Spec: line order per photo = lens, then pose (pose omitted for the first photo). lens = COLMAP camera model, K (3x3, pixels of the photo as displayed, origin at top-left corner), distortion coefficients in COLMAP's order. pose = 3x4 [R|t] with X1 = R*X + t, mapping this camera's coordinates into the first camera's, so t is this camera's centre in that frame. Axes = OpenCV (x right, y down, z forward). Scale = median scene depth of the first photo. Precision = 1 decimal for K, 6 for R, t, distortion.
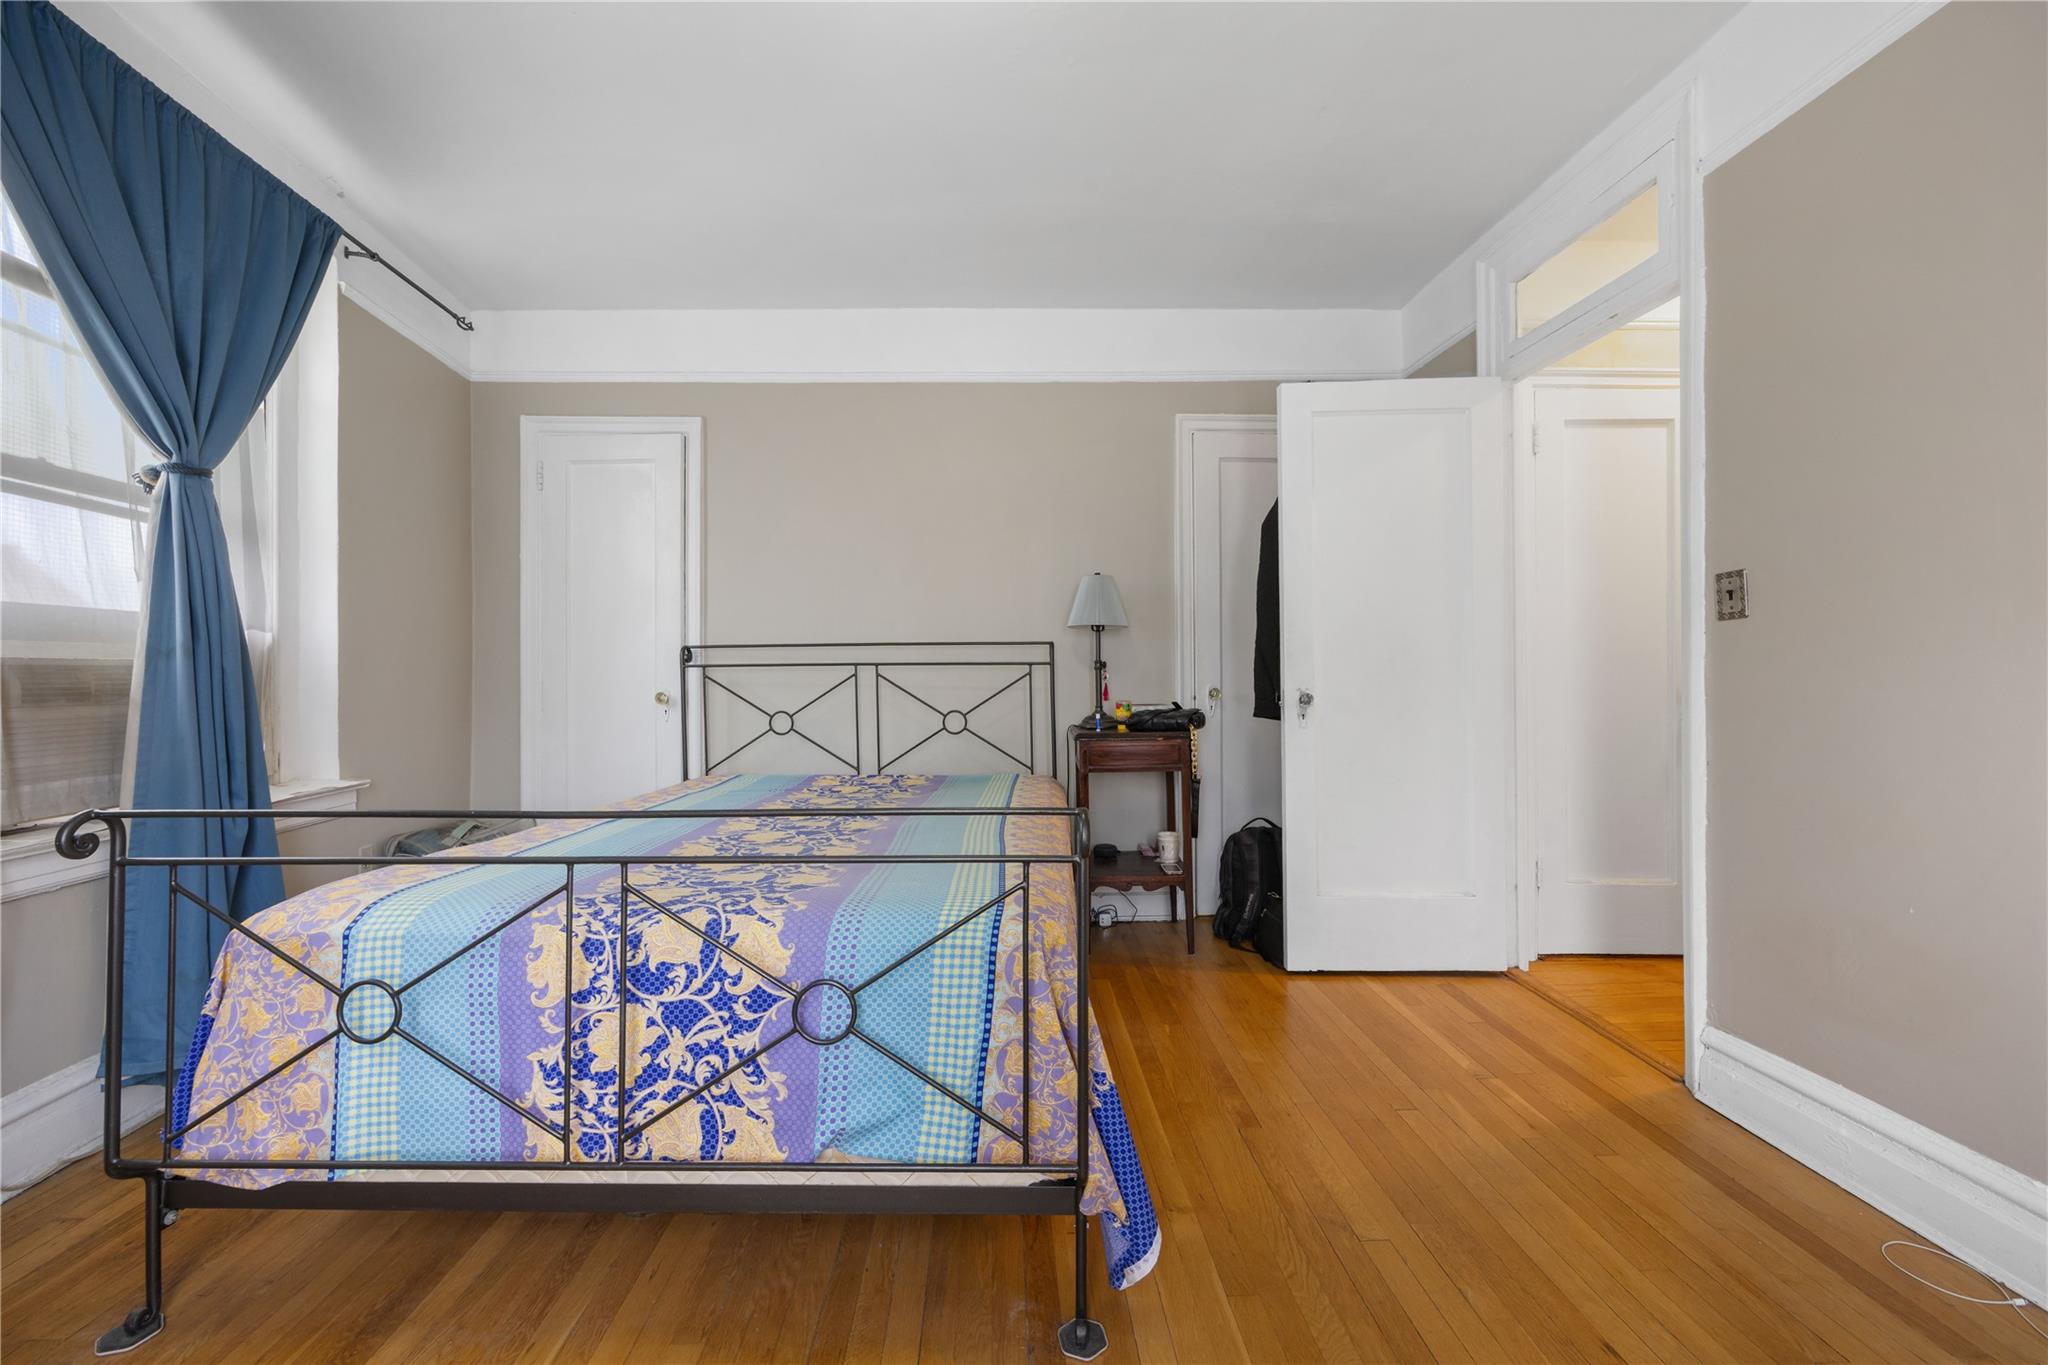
lens RADIAL K [[799.4, 0, 1028.9], [0, 799.4, 671.1], [0, 0, 1]] dist [0.000650, -0.000467]
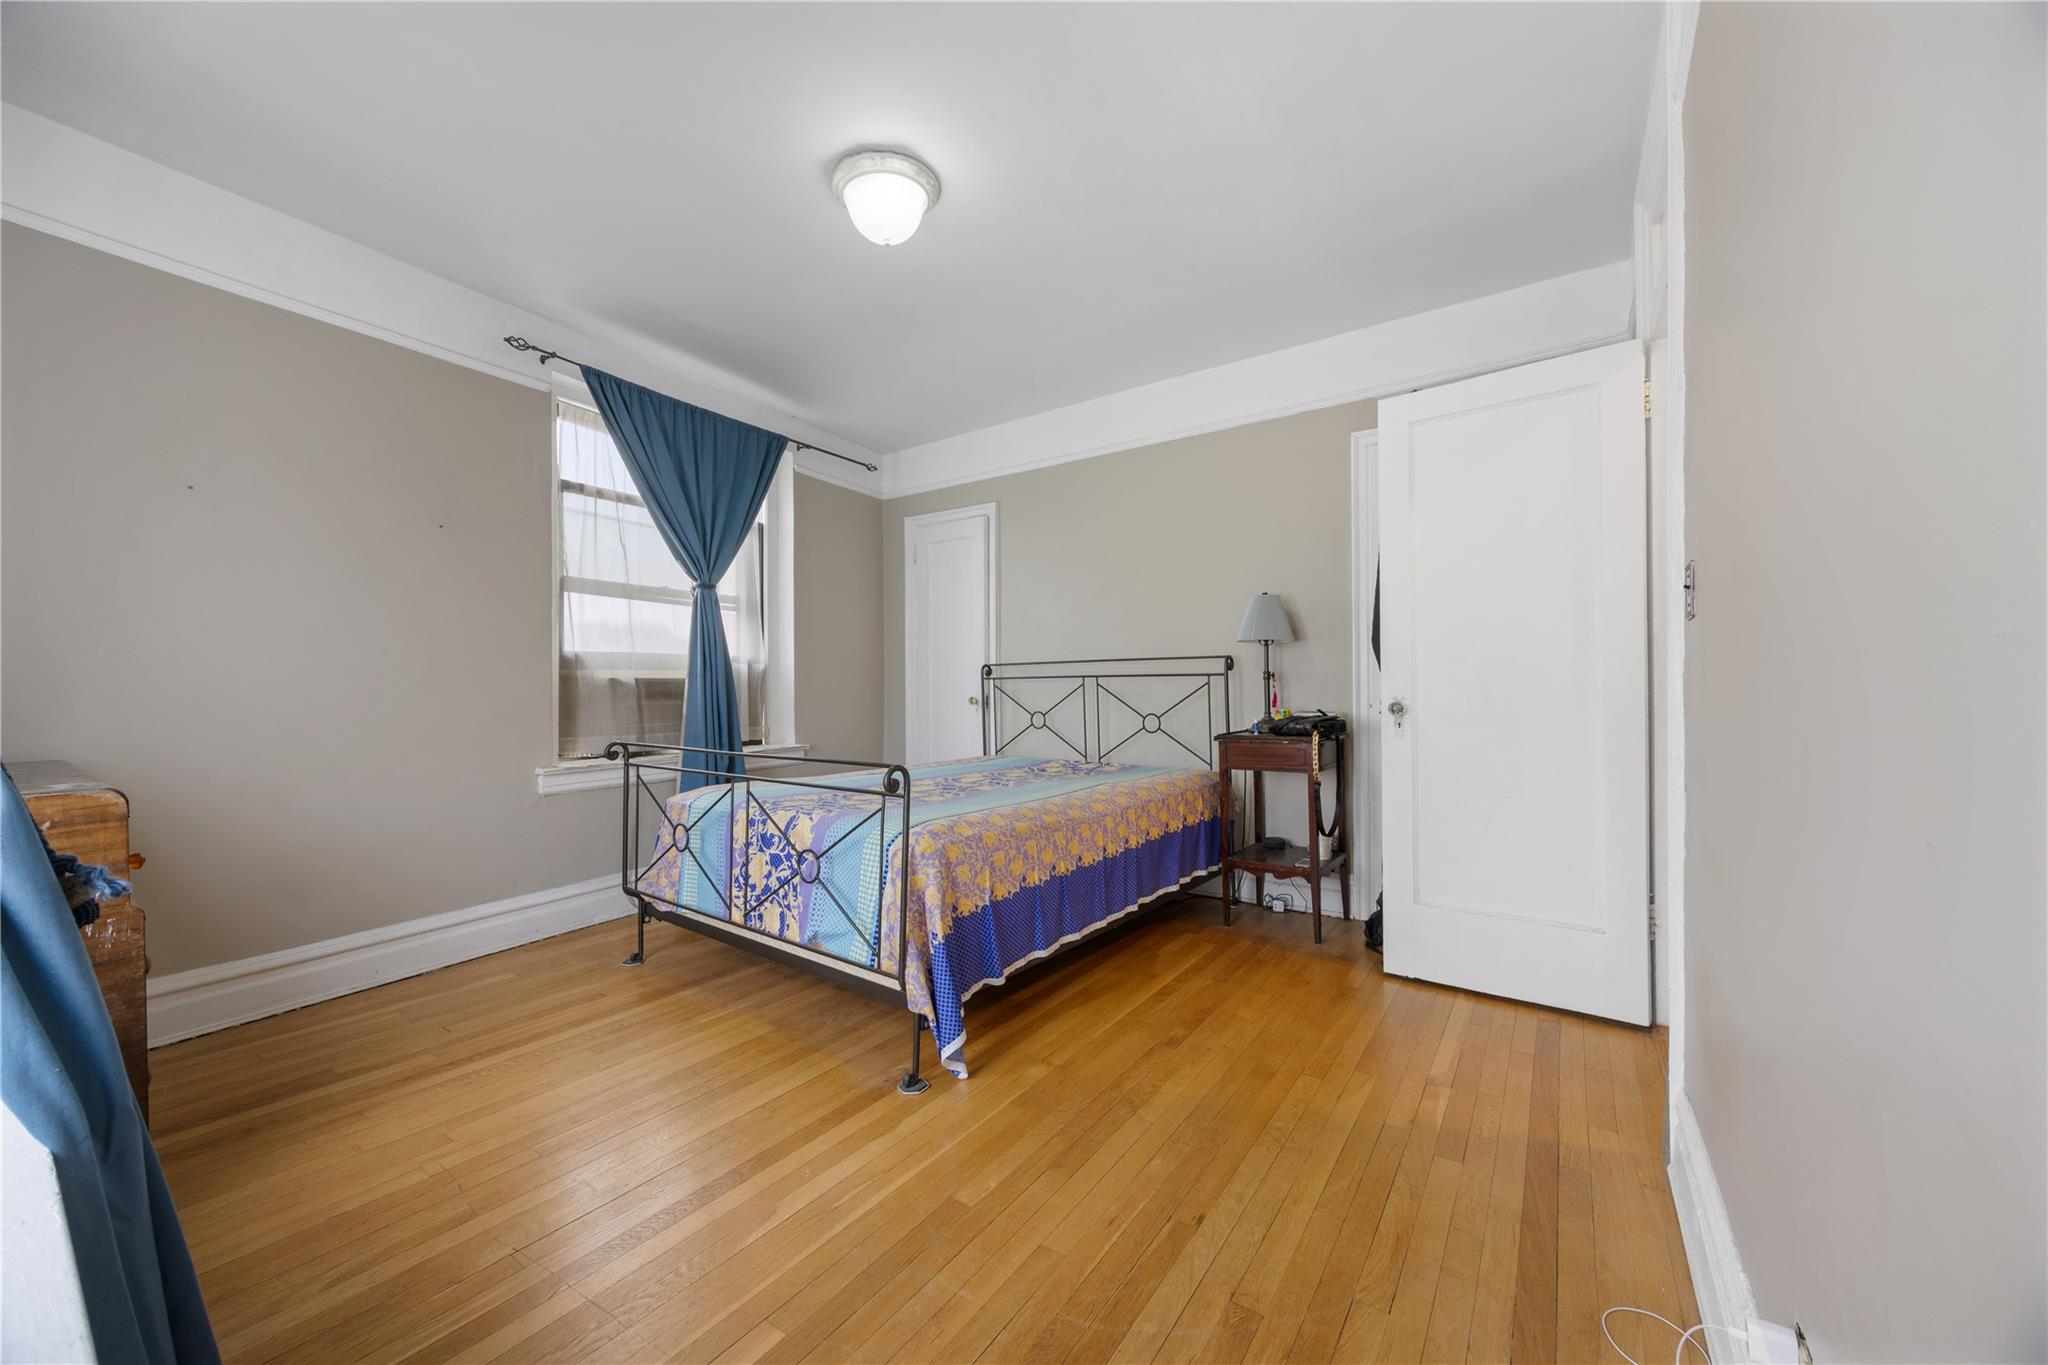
lens RADIAL K [[766.1, 0, 1042.6], [0, 766.1, 688.5], [0, 0, 1]] dist [0.000675, -0.000066]
pose [[0.804509, 0.002298, -0.593937, 0.600340], [0.005058, 0.999930, 0.010719, -0.003155], [0.593919, -0.011628, 0.804440, -0.054277]]
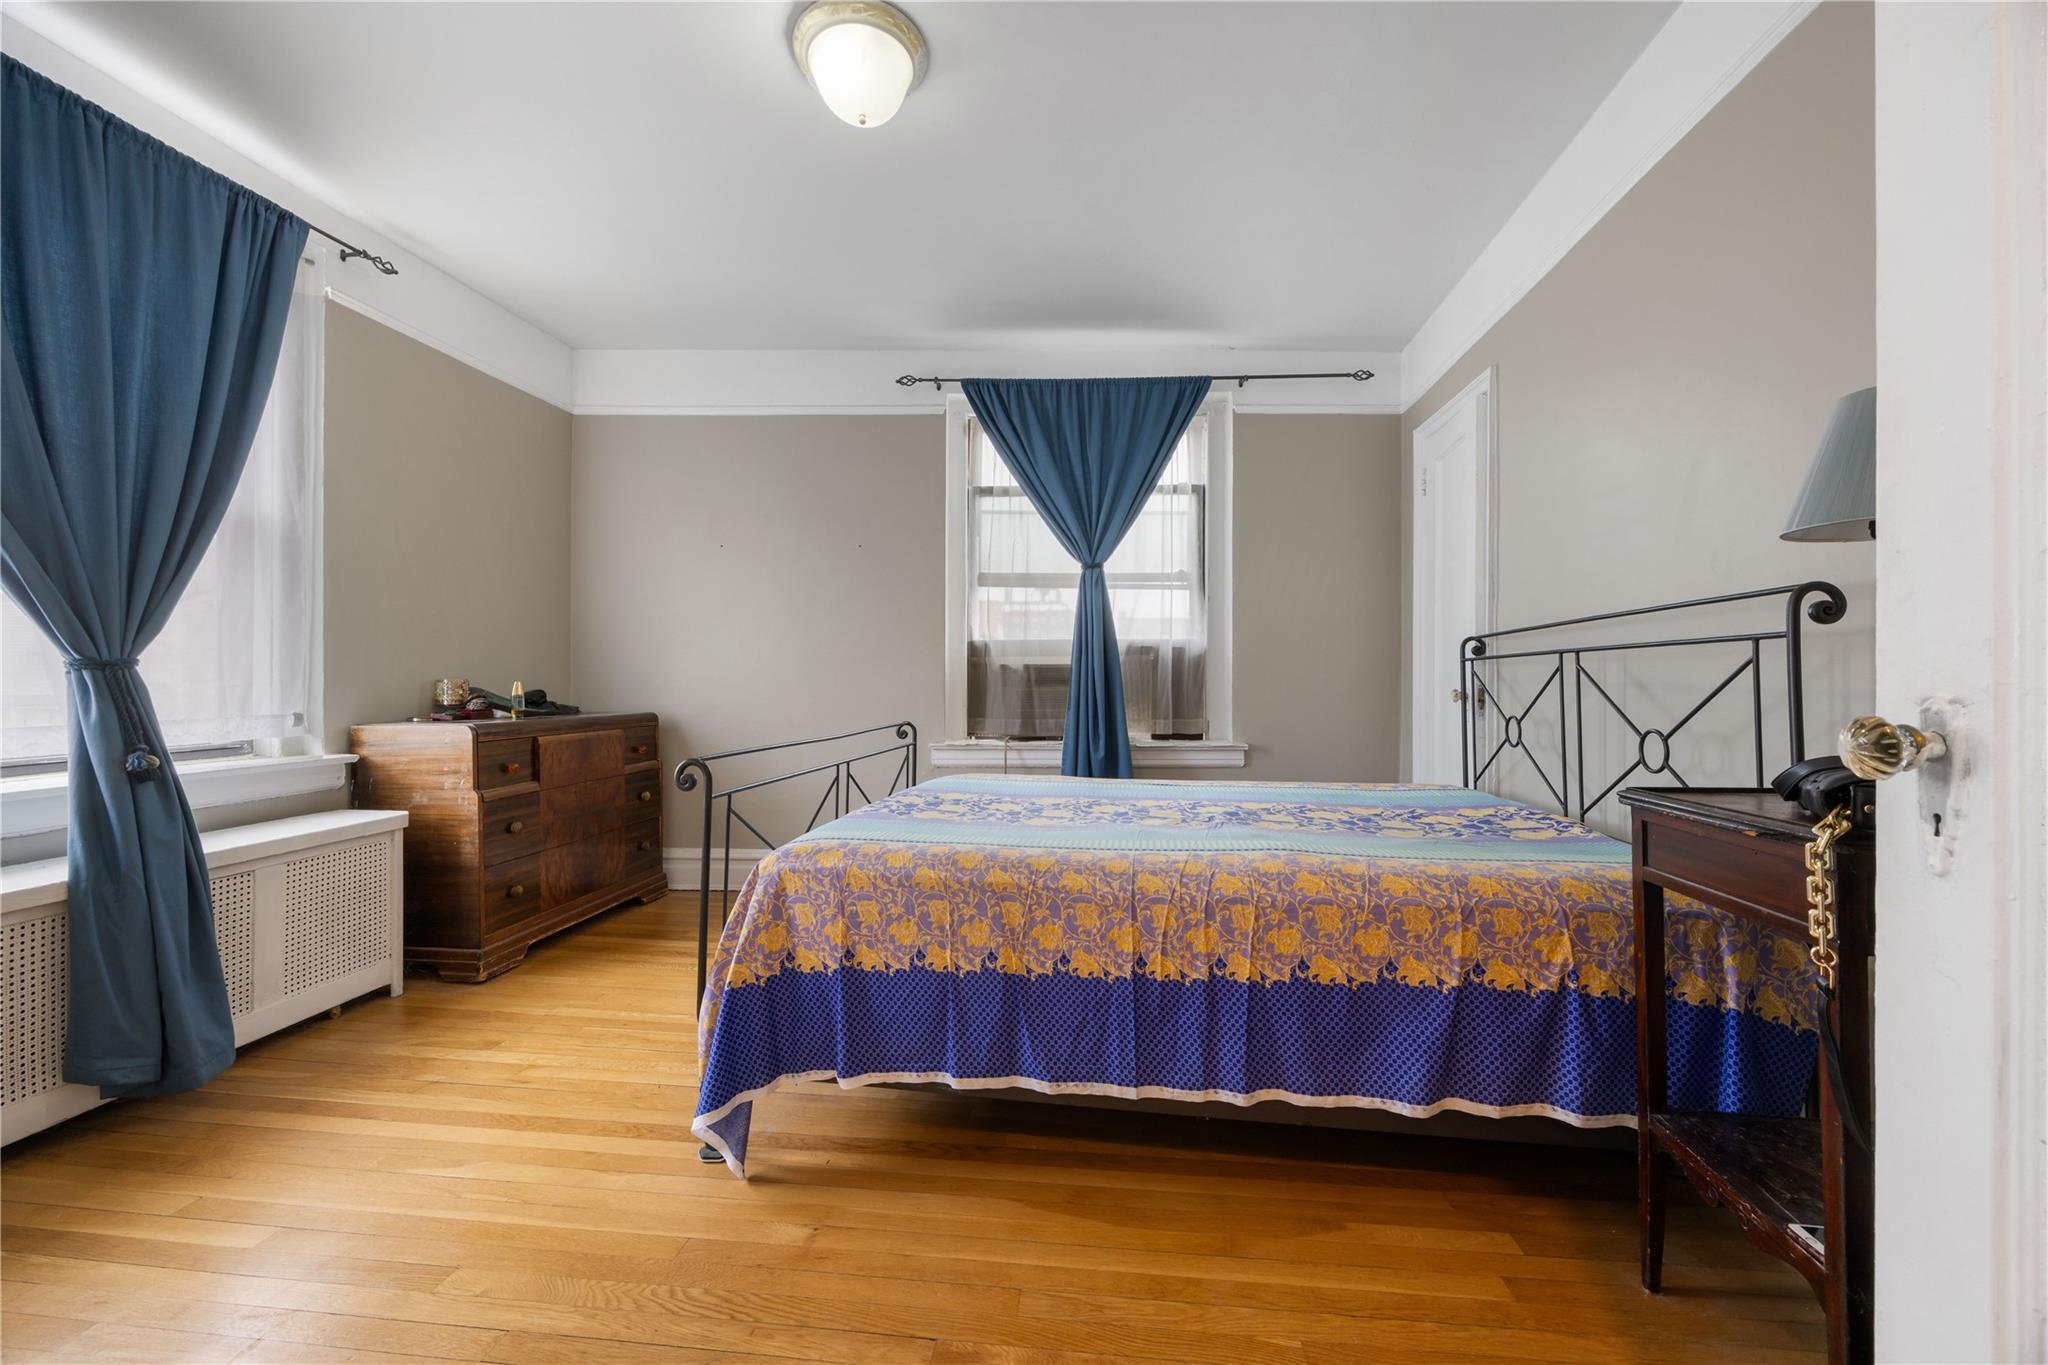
lens RADIAL K [[799.4, 0, 1038.2], [0, 799.4, 677.7], [0, 0, 1]] dist [0.000650, -0.000467]
pose [[-0.141730, 0.001174, -0.989905, 0.653865], [0.005555, 0.999984, 0.000390, 0.013916], [0.989890, -0.005444, -0.141735, 0.840623]]
